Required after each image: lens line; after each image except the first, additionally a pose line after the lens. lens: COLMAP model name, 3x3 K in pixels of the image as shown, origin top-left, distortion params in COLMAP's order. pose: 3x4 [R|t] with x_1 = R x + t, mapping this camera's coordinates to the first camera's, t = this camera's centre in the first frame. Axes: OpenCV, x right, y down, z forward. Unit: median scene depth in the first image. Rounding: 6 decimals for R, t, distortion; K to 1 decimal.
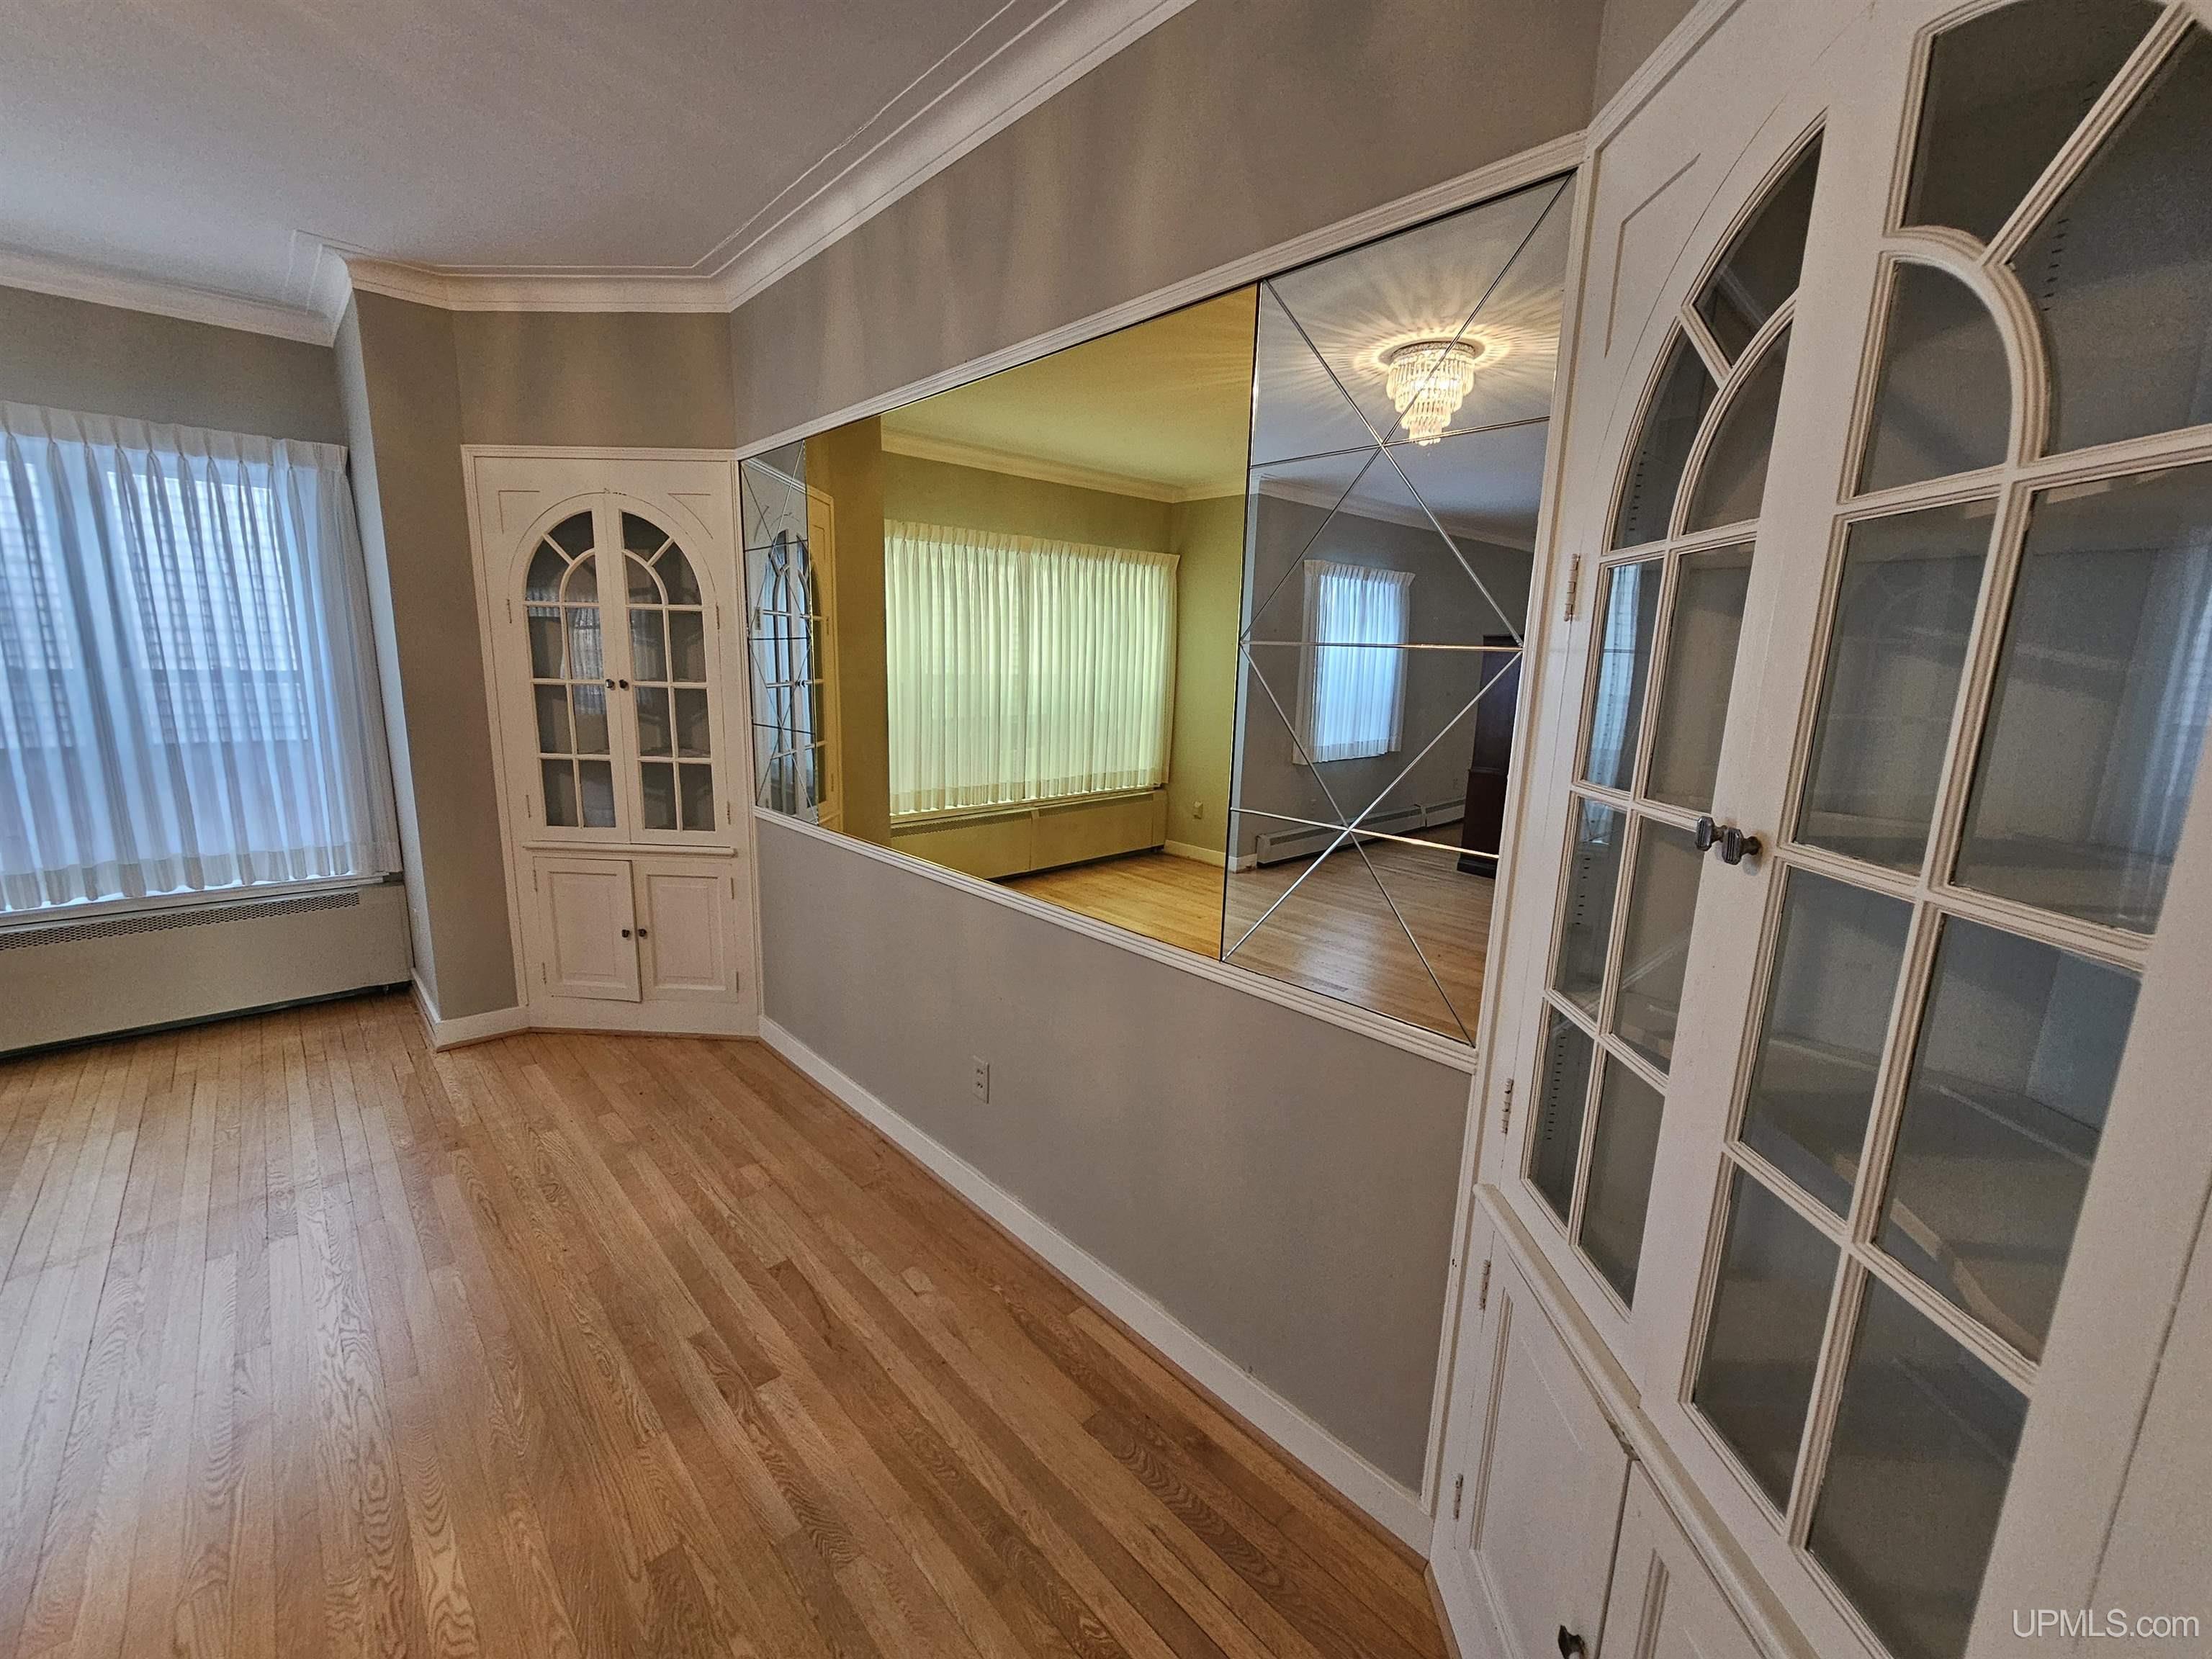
lens RADIAL K [[896.3, 0, 1108.1], [0, 896.3, 830.3], [0, 0, 1]] dist [0.000957, 0.000331]
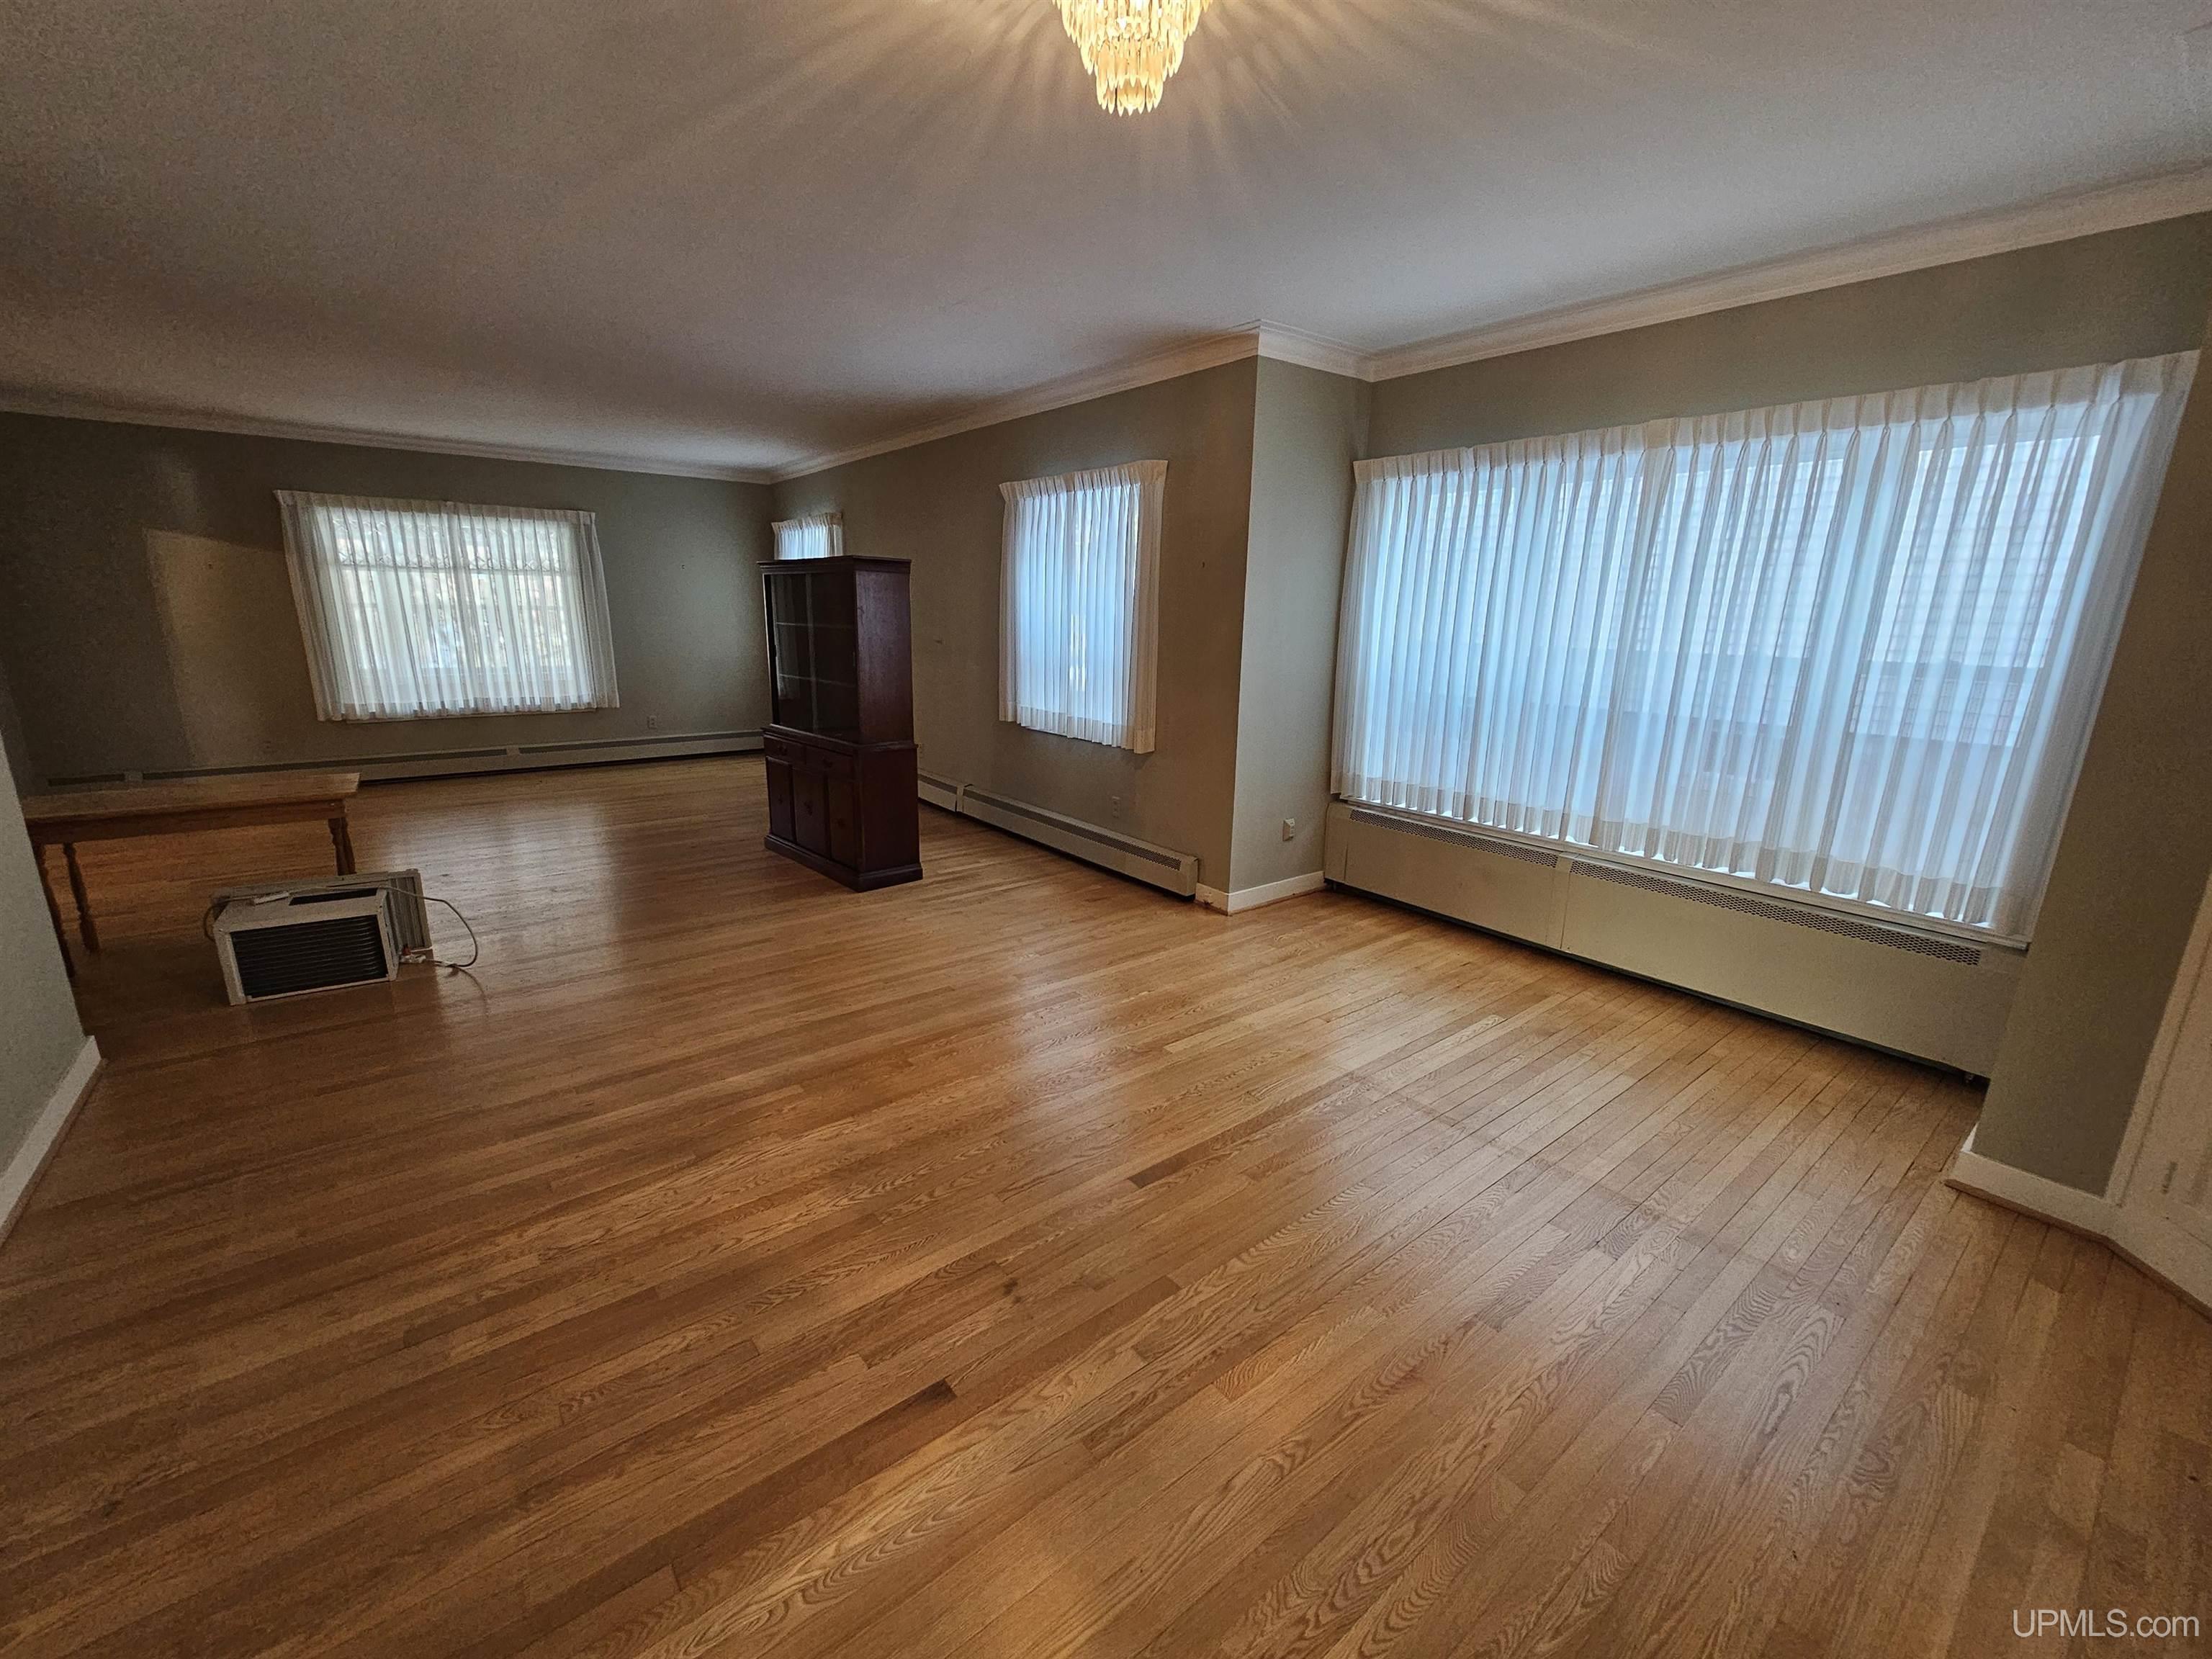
lens RADIAL K [[896.3, 0, 1103.4], [0, 896.3, 835.2], [0, 0, 1]] dist [0.000957, 0.000331]
pose [[-0.088010, 0.212458, -0.973199, -0.026574], [-0.208146, 0.951500, 0.226544, -0.051497], [0.974130, 0.222506, -0.039519, 0.292219]]
